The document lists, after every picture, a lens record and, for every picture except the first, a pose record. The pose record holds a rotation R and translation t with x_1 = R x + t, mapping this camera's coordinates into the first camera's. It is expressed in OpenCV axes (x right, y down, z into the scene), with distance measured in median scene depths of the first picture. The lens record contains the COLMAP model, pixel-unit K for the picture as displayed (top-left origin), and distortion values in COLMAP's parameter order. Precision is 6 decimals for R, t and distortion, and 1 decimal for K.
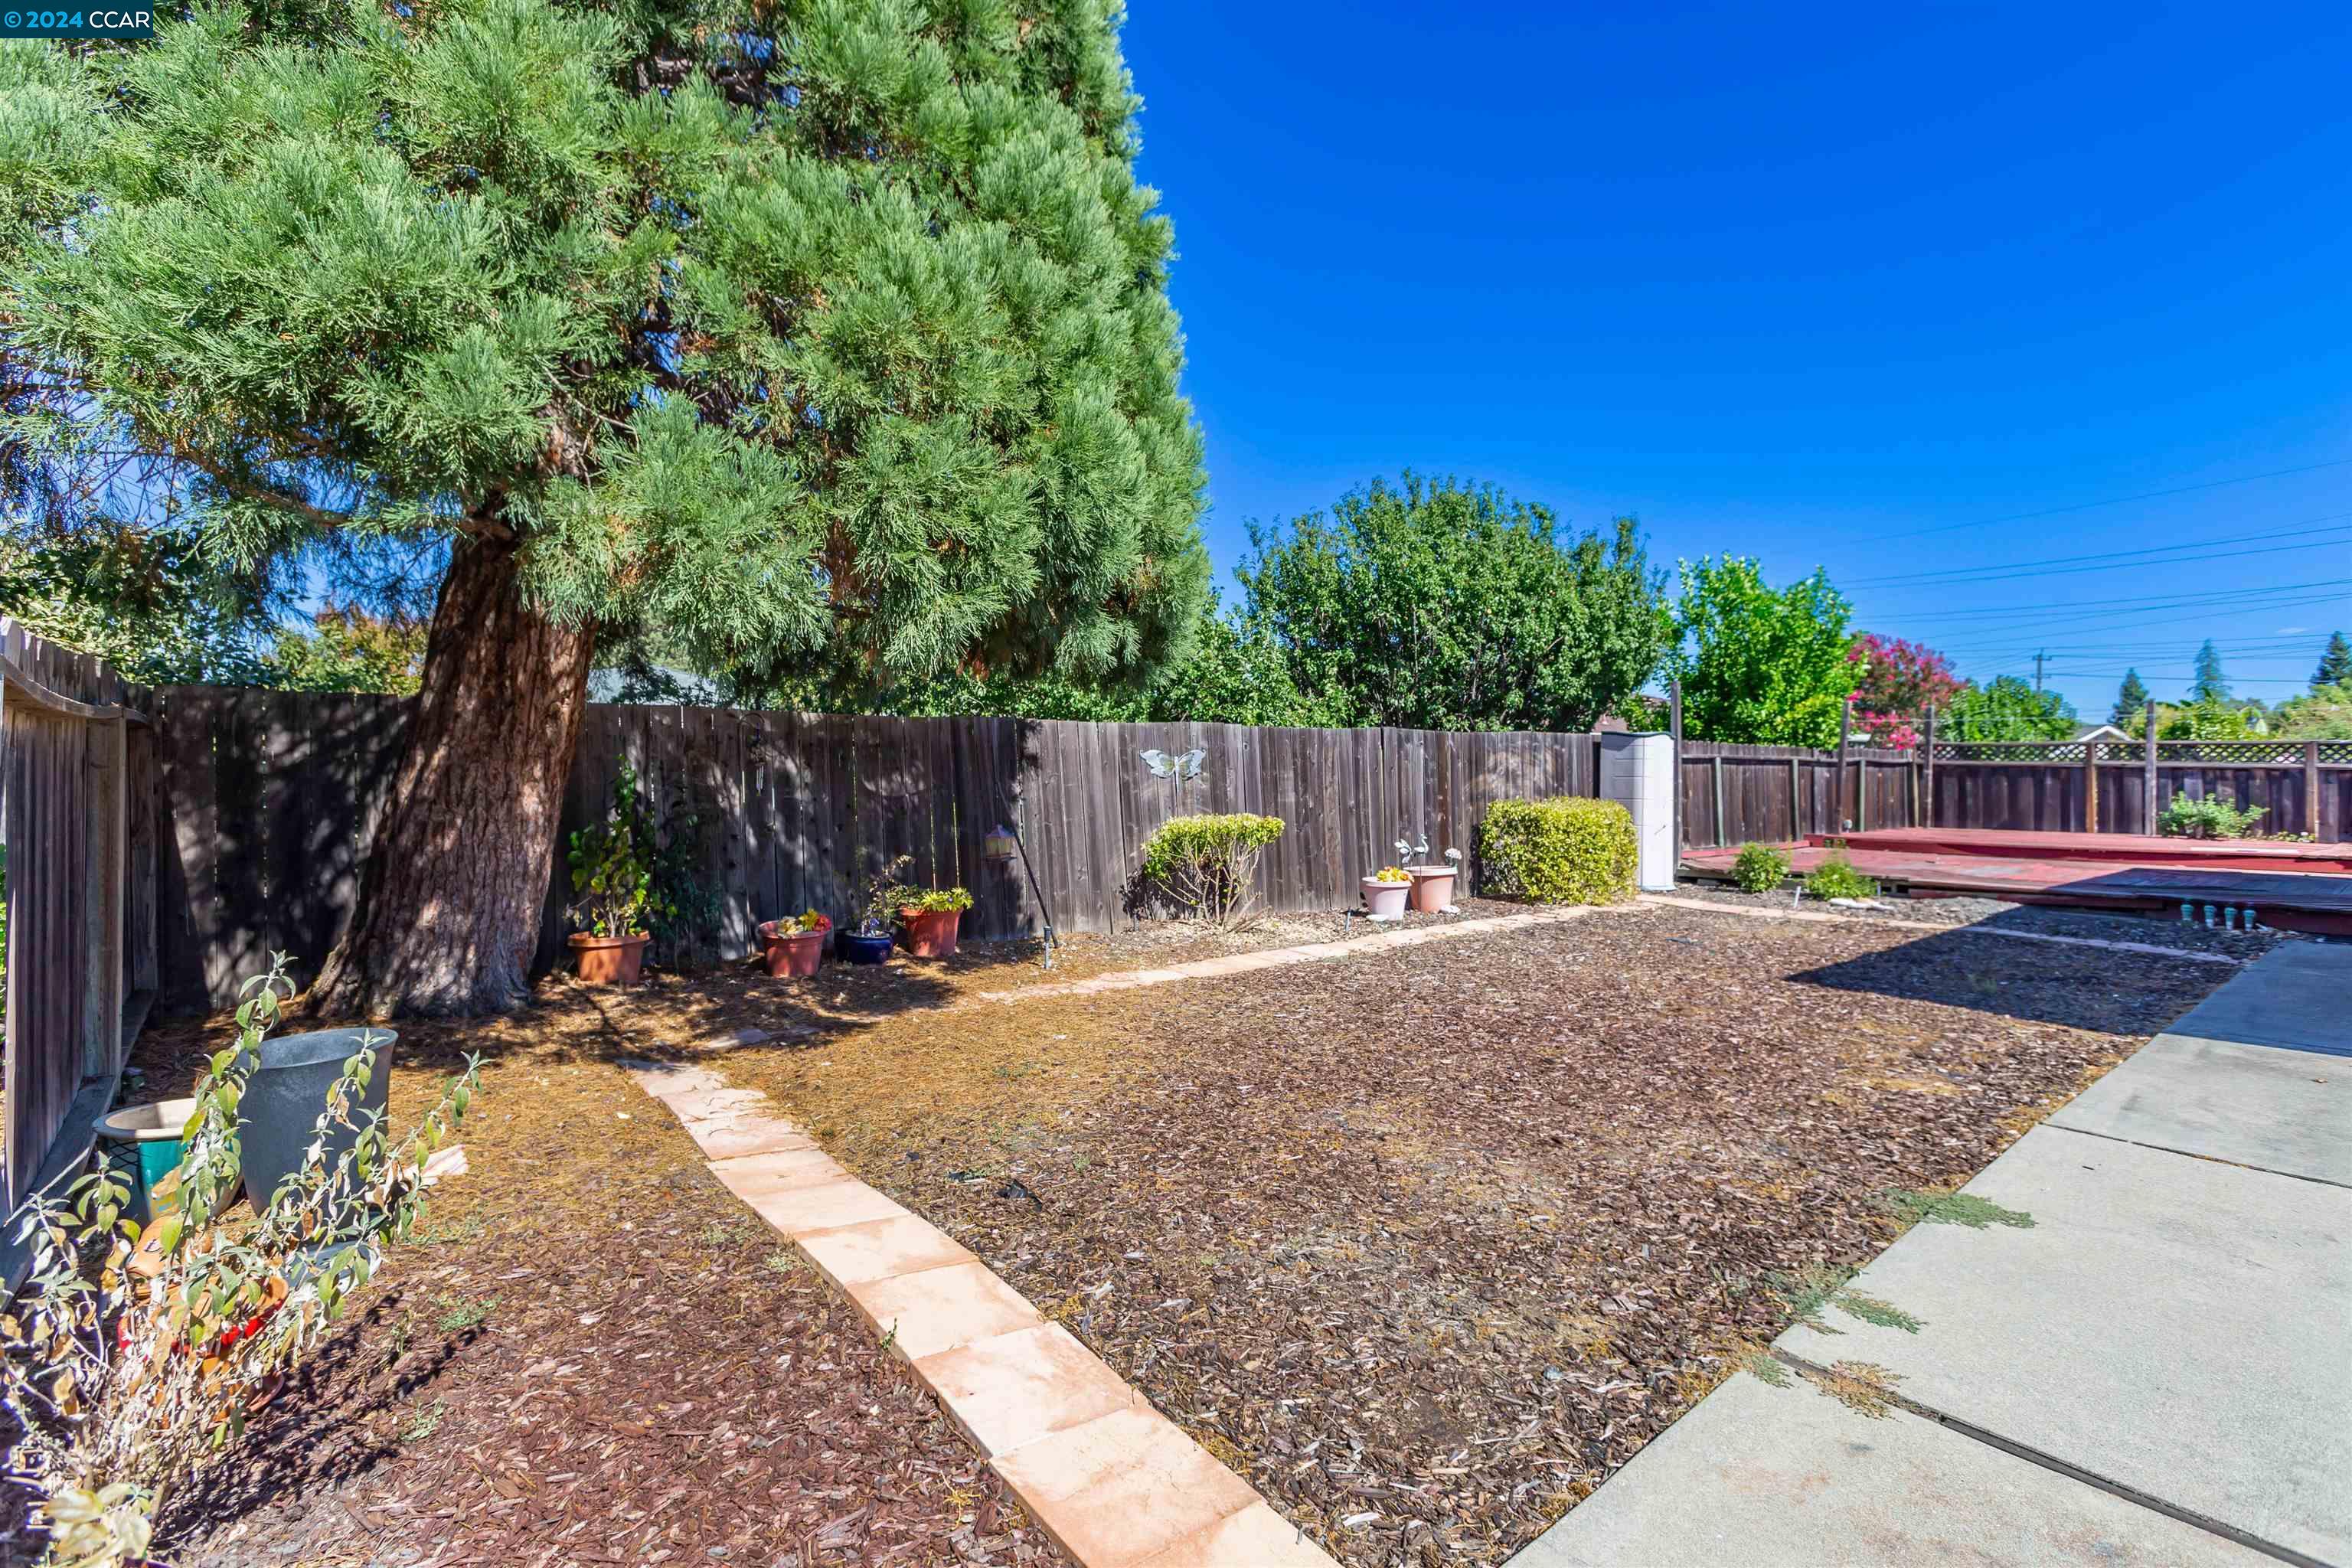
lens RADIAL K [[1113.3, 0, 1152.1], [0, 1113.3, 772.1], [0, 0, 1]] dist [-0.031846, 0.014557]
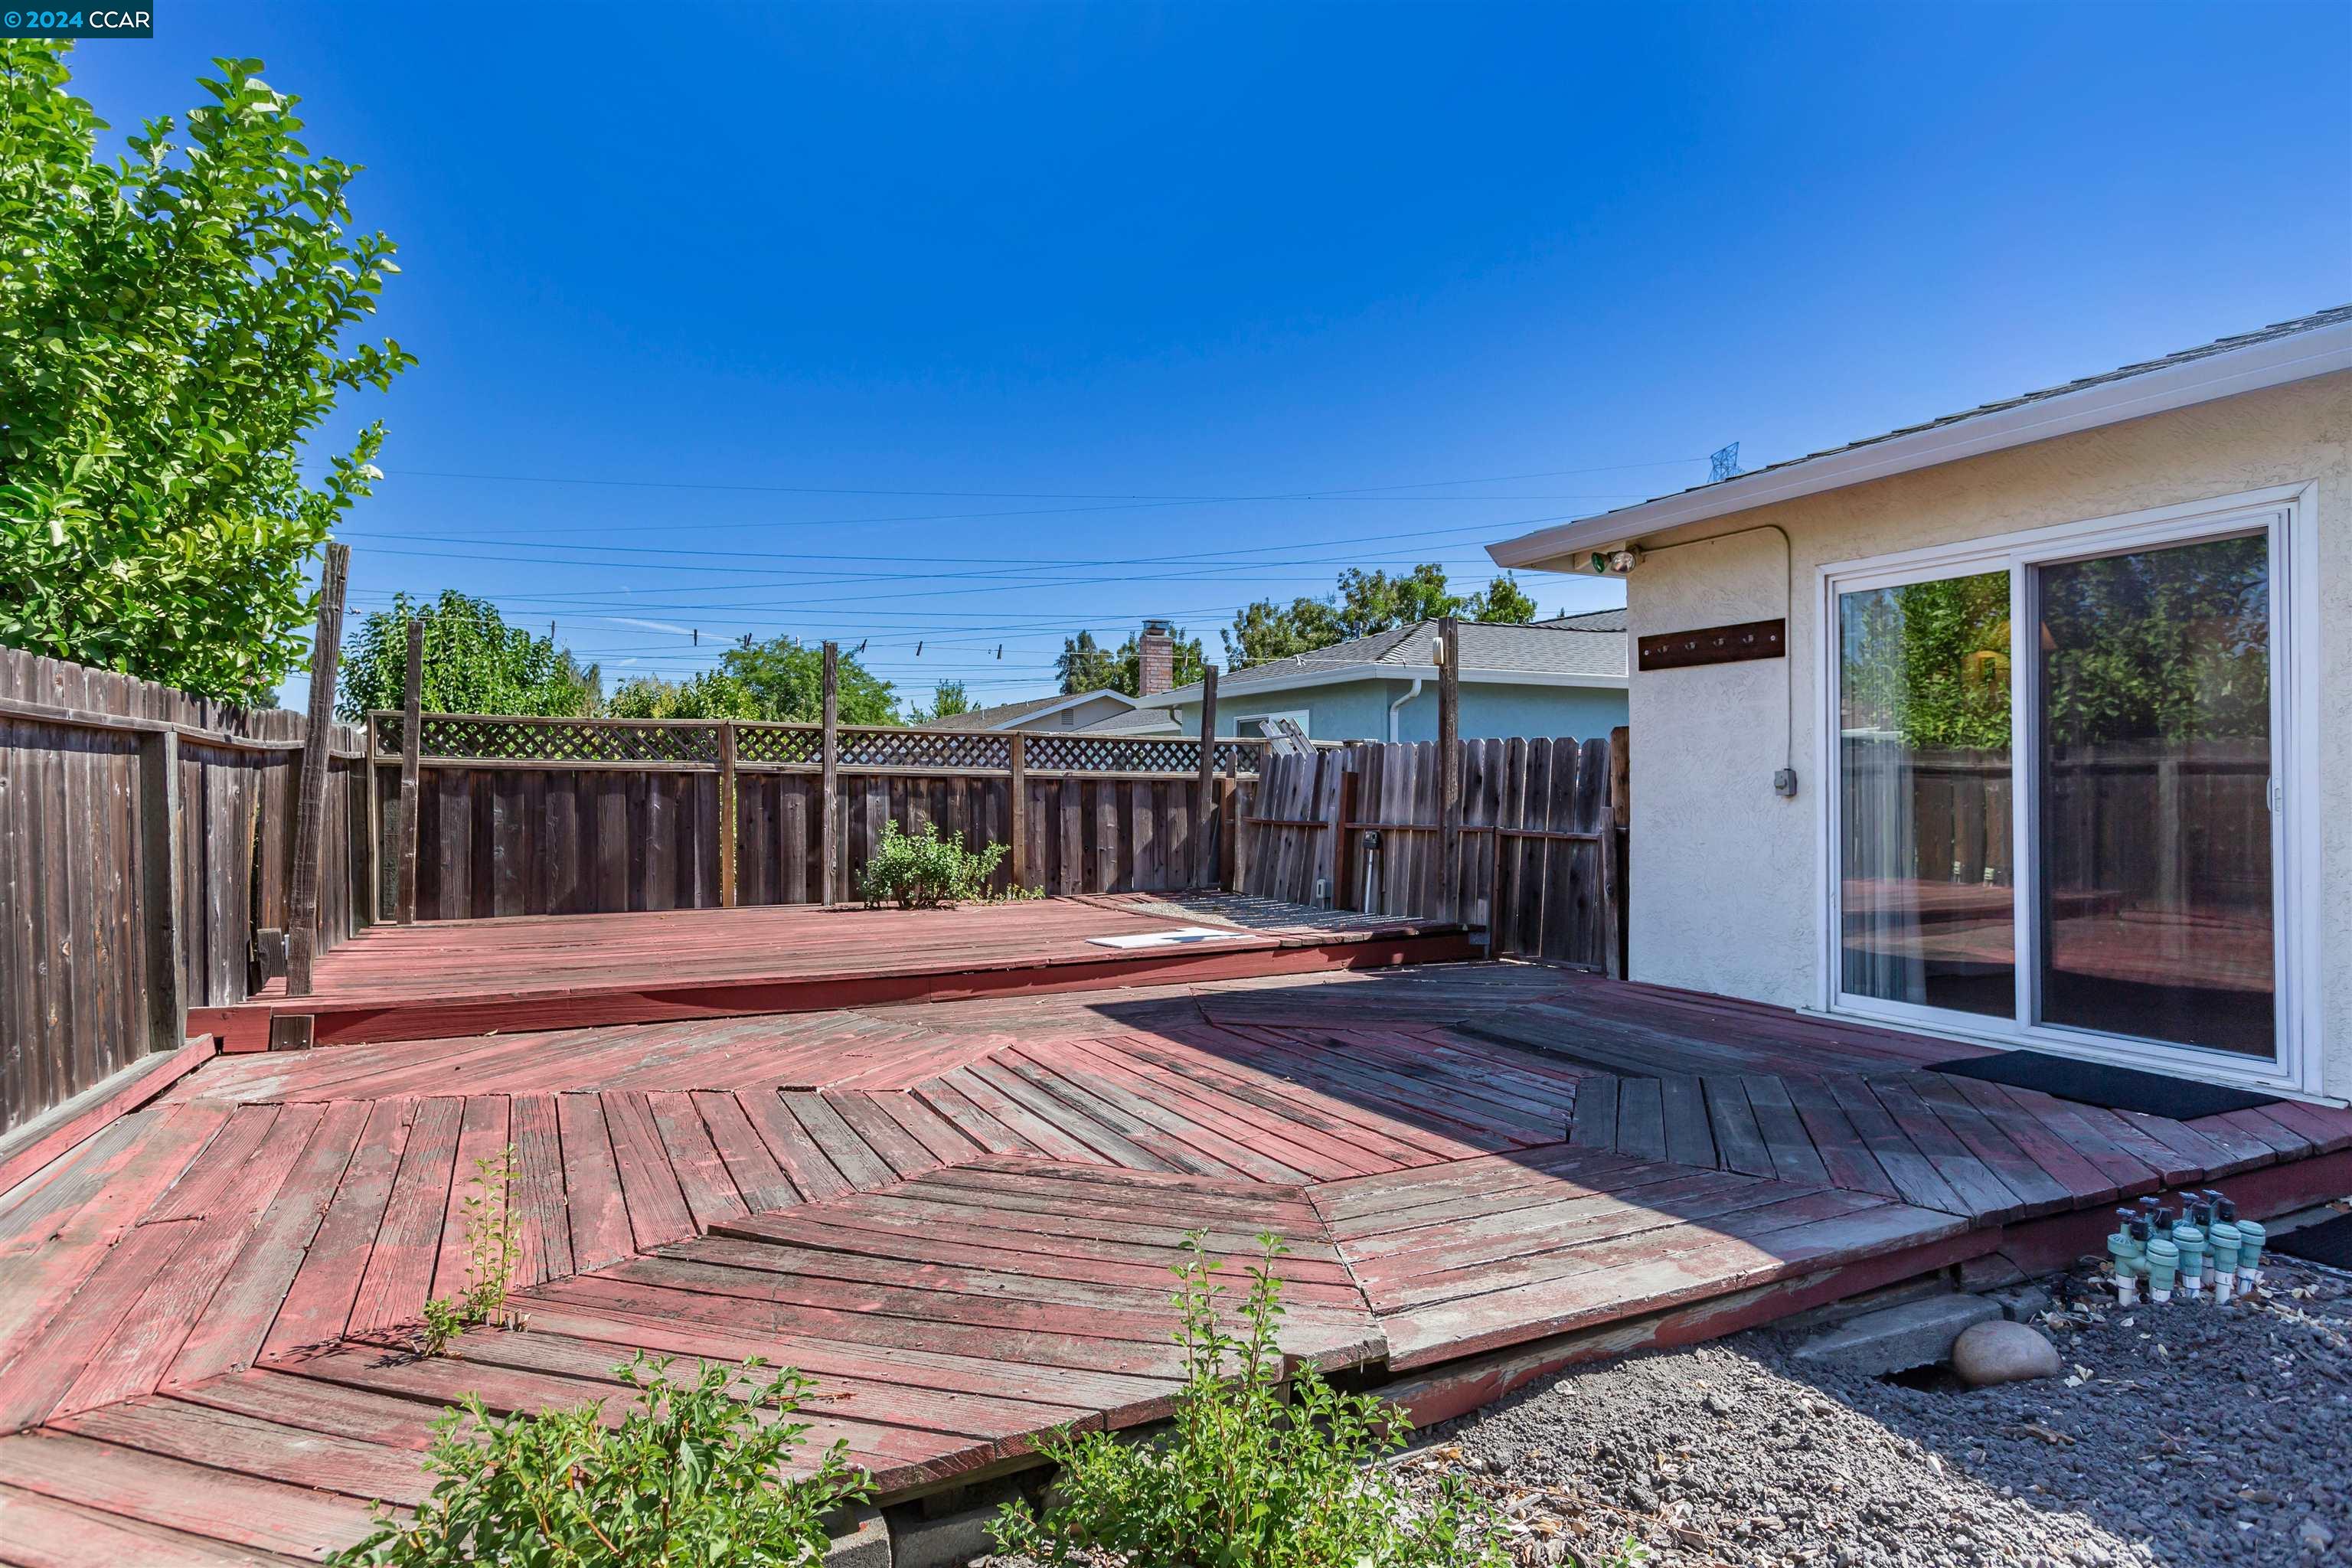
lens RADIAL K [[1274.2, 0, 1079.3], [0, 1274.2, 788.6], [0, 0, 1]] dist [0.000428, 0.000070]
pose [[0.231468, -0.000546, 0.972842, 0.375742], [0.003573, 0.999994, -0.000289, 0.003456], [-0.972836, 0.003543, 0.231469, 0.800455]]
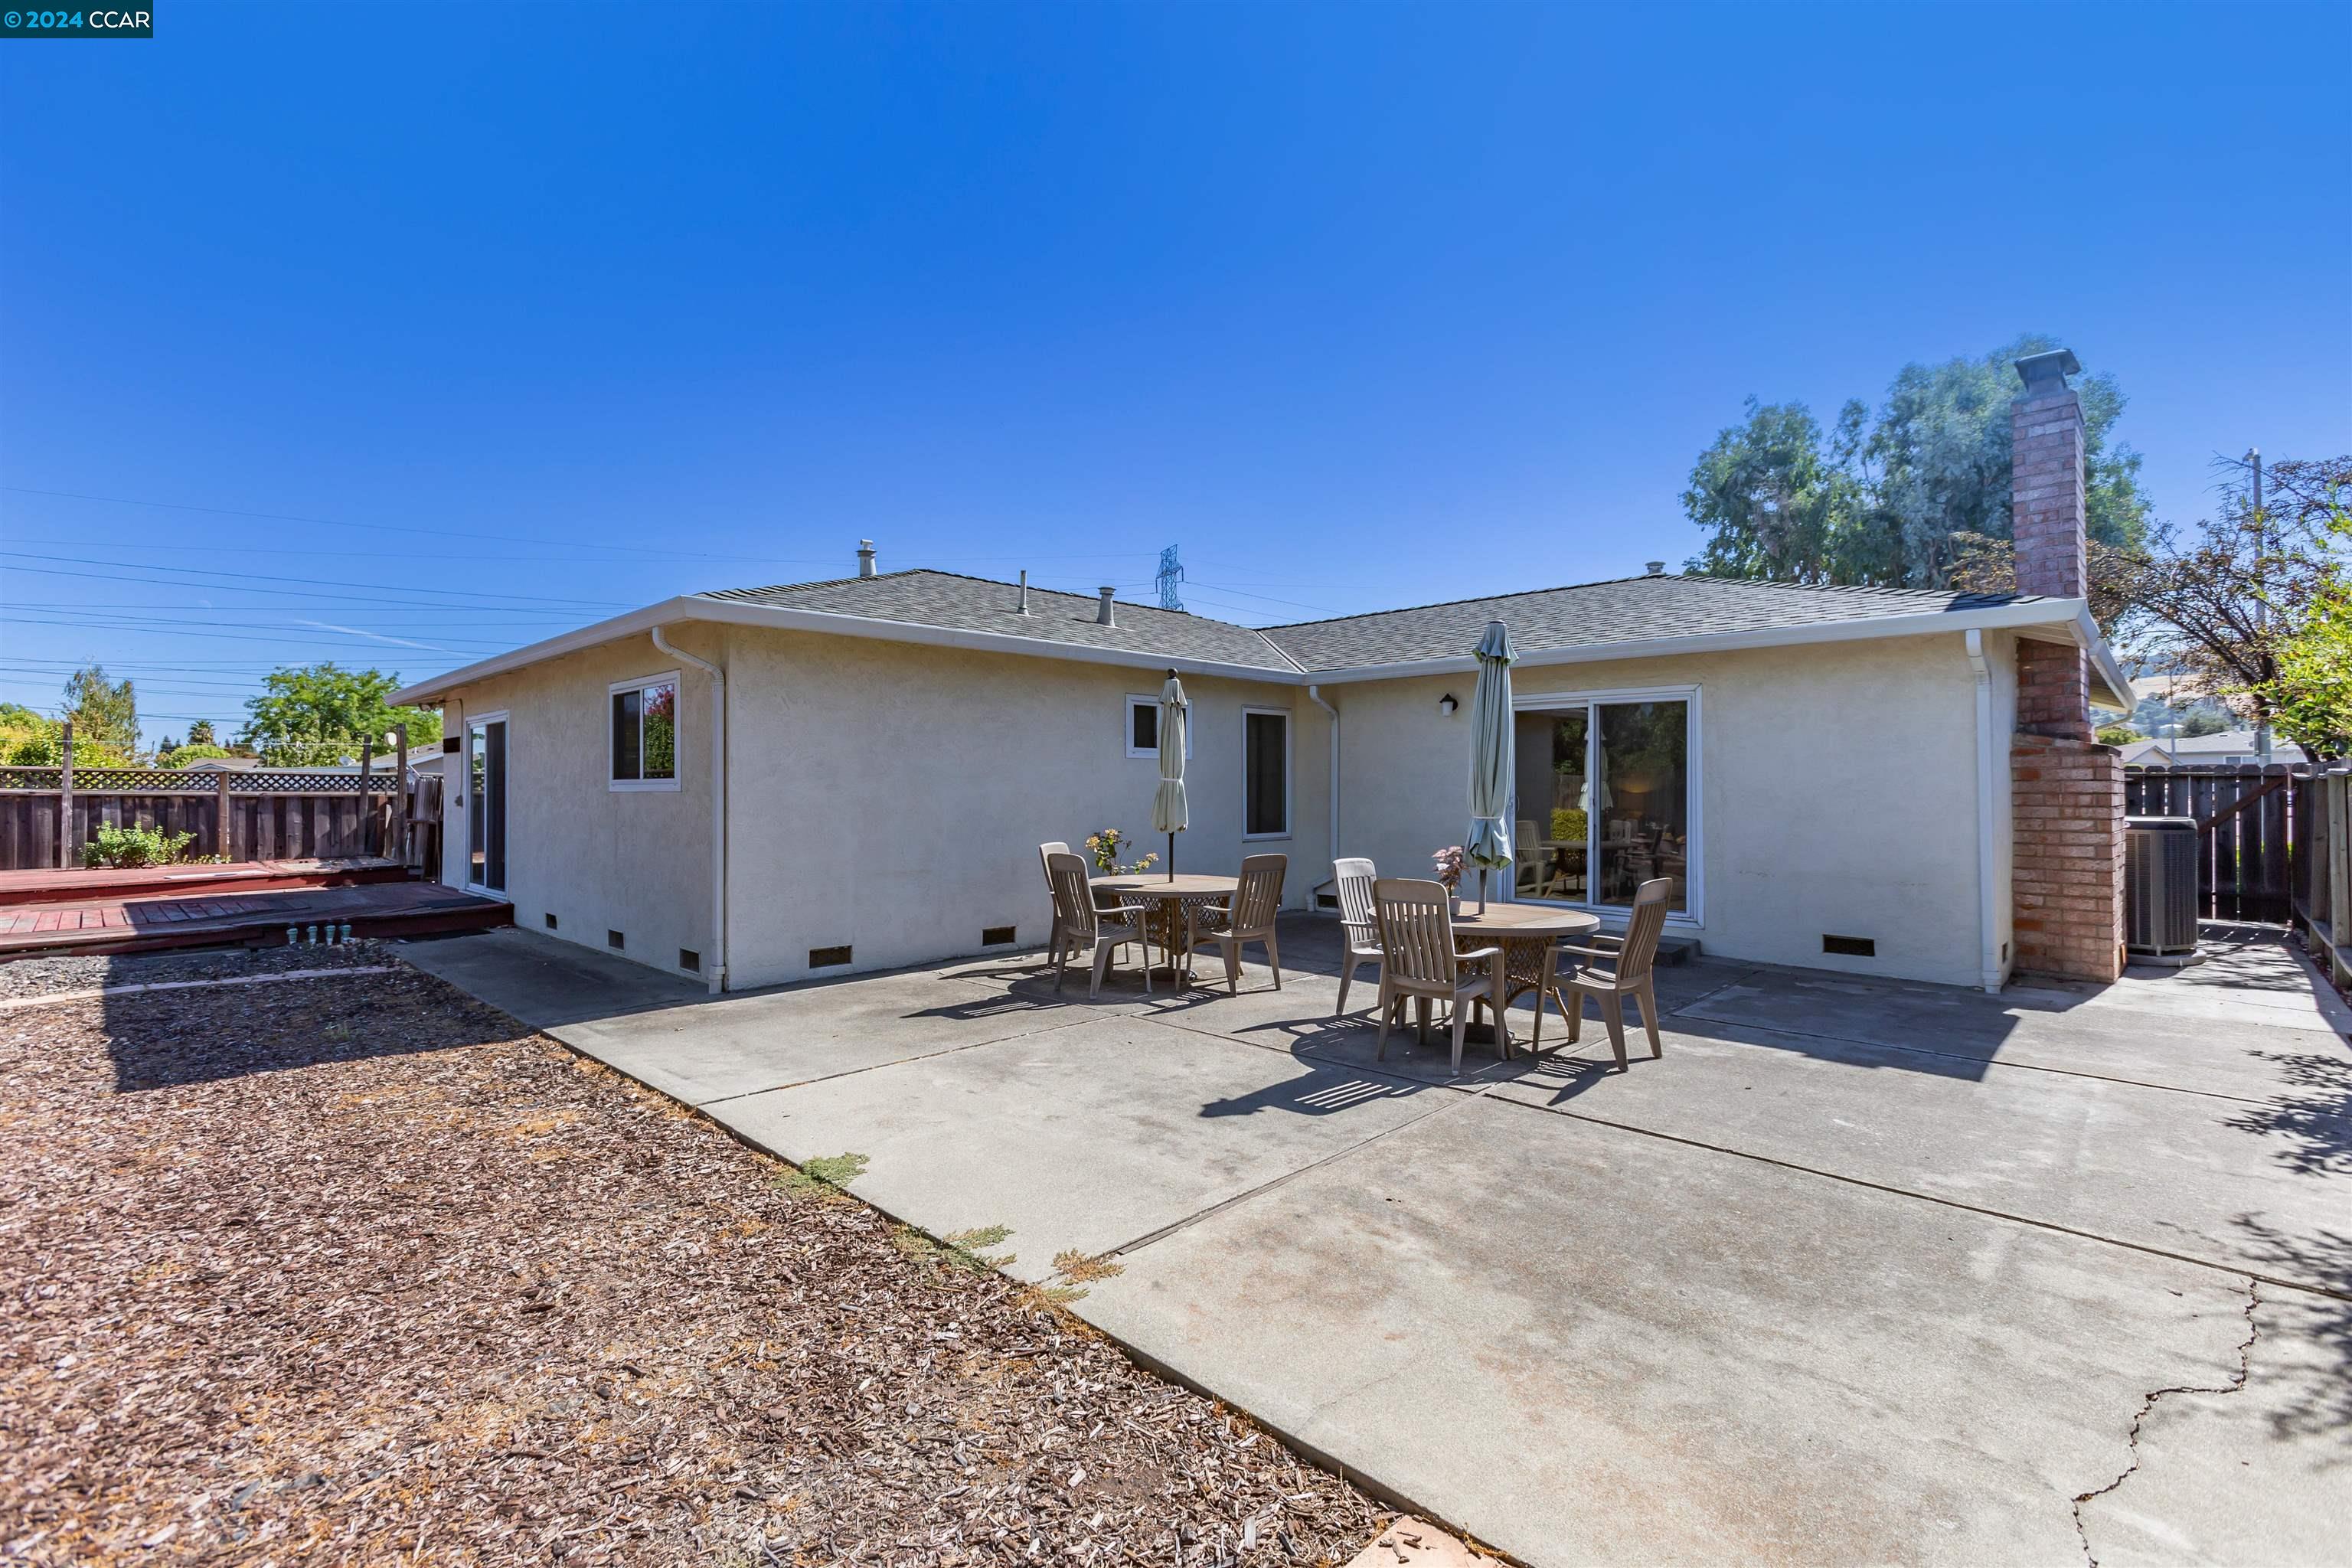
lens RADIAL K [[1047.8, 0, 1182.2], [0, 1047.8, 769.8], [0, 0, 1]] dist [-0.001049, 0.000221]
pose [[-0.142529, 0.014465, 0.989685, -0.125564], [0.006050, 0.999887, -0.013743, -0.009301], [-0.989772, 0.004029, -0.142600, 0.191817]]
